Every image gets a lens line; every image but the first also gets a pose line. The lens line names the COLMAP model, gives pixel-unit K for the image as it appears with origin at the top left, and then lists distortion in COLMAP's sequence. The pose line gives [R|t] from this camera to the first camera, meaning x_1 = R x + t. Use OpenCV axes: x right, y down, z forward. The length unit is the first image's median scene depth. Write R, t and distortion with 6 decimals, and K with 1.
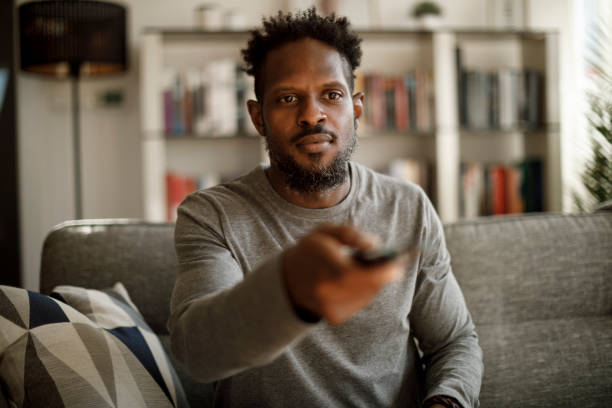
lens RADIAL K [[926.6, 0, 322.4], [0, 926.6, 183.7], [0, 0, 1]] dist [-0.149773, 0.000000]
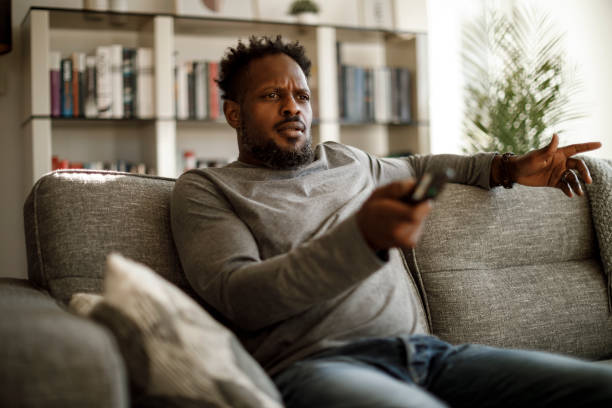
lens RADIAL K [[926.6, 0, 306.5], [0, 926.6, 203.0], [0, 0, 1]] dist [-0.149773, 0.000000]
pose [[0.963961, 0.002995, 0.266026, -0.289111], [0.003351, 0.999721, -0.023398, 0.100476], [-0.266022, 0.023446, 0.963682, 0.026510]]
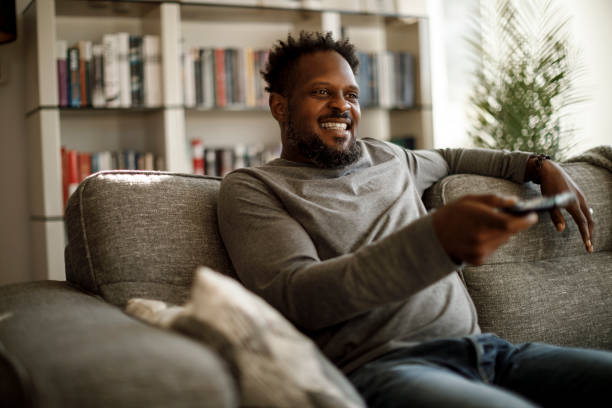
lens RADIAL K [[926.6, 0, 307.4], [0, 926.6, 205.2], [0, 0, 1]] dist [-0.149773, 0.000000]
pose [[0.951630, -0.018811, 0.306670, -0.374358], [0.017014, 0.999819, 0.008532, 0.073065], [-0.306774, -0.002901, 0.951778, 0.055310]]
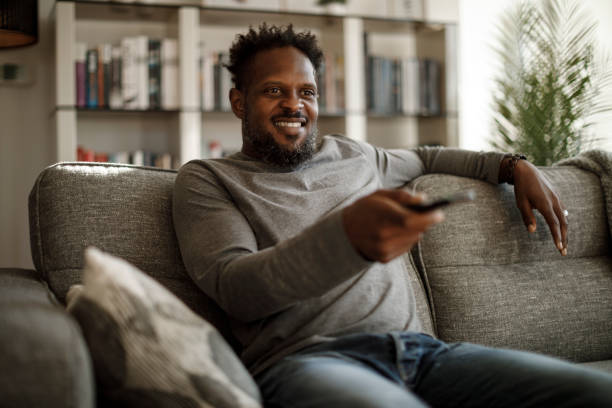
lens RADIAL K [[926.6, 0, 306.7], [0, 926.6, 204.2], [0, 0, 1]] dist [-0.149773, 0.000000]
pose [[0.977684, 0.007595, 0.209944, -0.234120], [-0.005548, 0.999931, -0.010336, 0.095622], [-0.210008, 0.008940, 0.977659, 0.017913]]
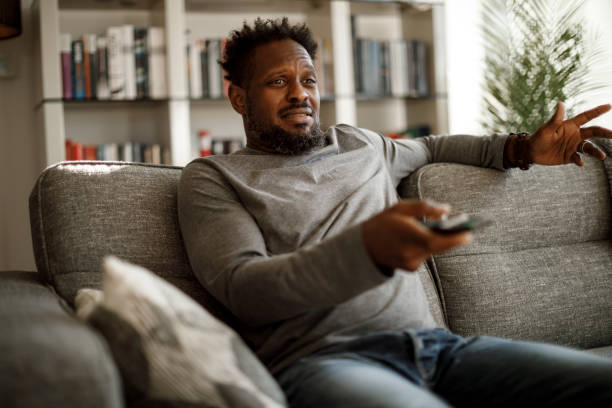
lens RADIAL K [[926.6, 0, 304.1], [0, 926.6, 202.2], [0, 0, 1]] dist [-0.149773, 0.000000]
pose [[0.971774, -0.024787, 0.234609, -0.264956], [0.022490, 0.999669, 0.012461, 0.077842], [-0.234841, -0.006833, 0.972010, 0.040937]]
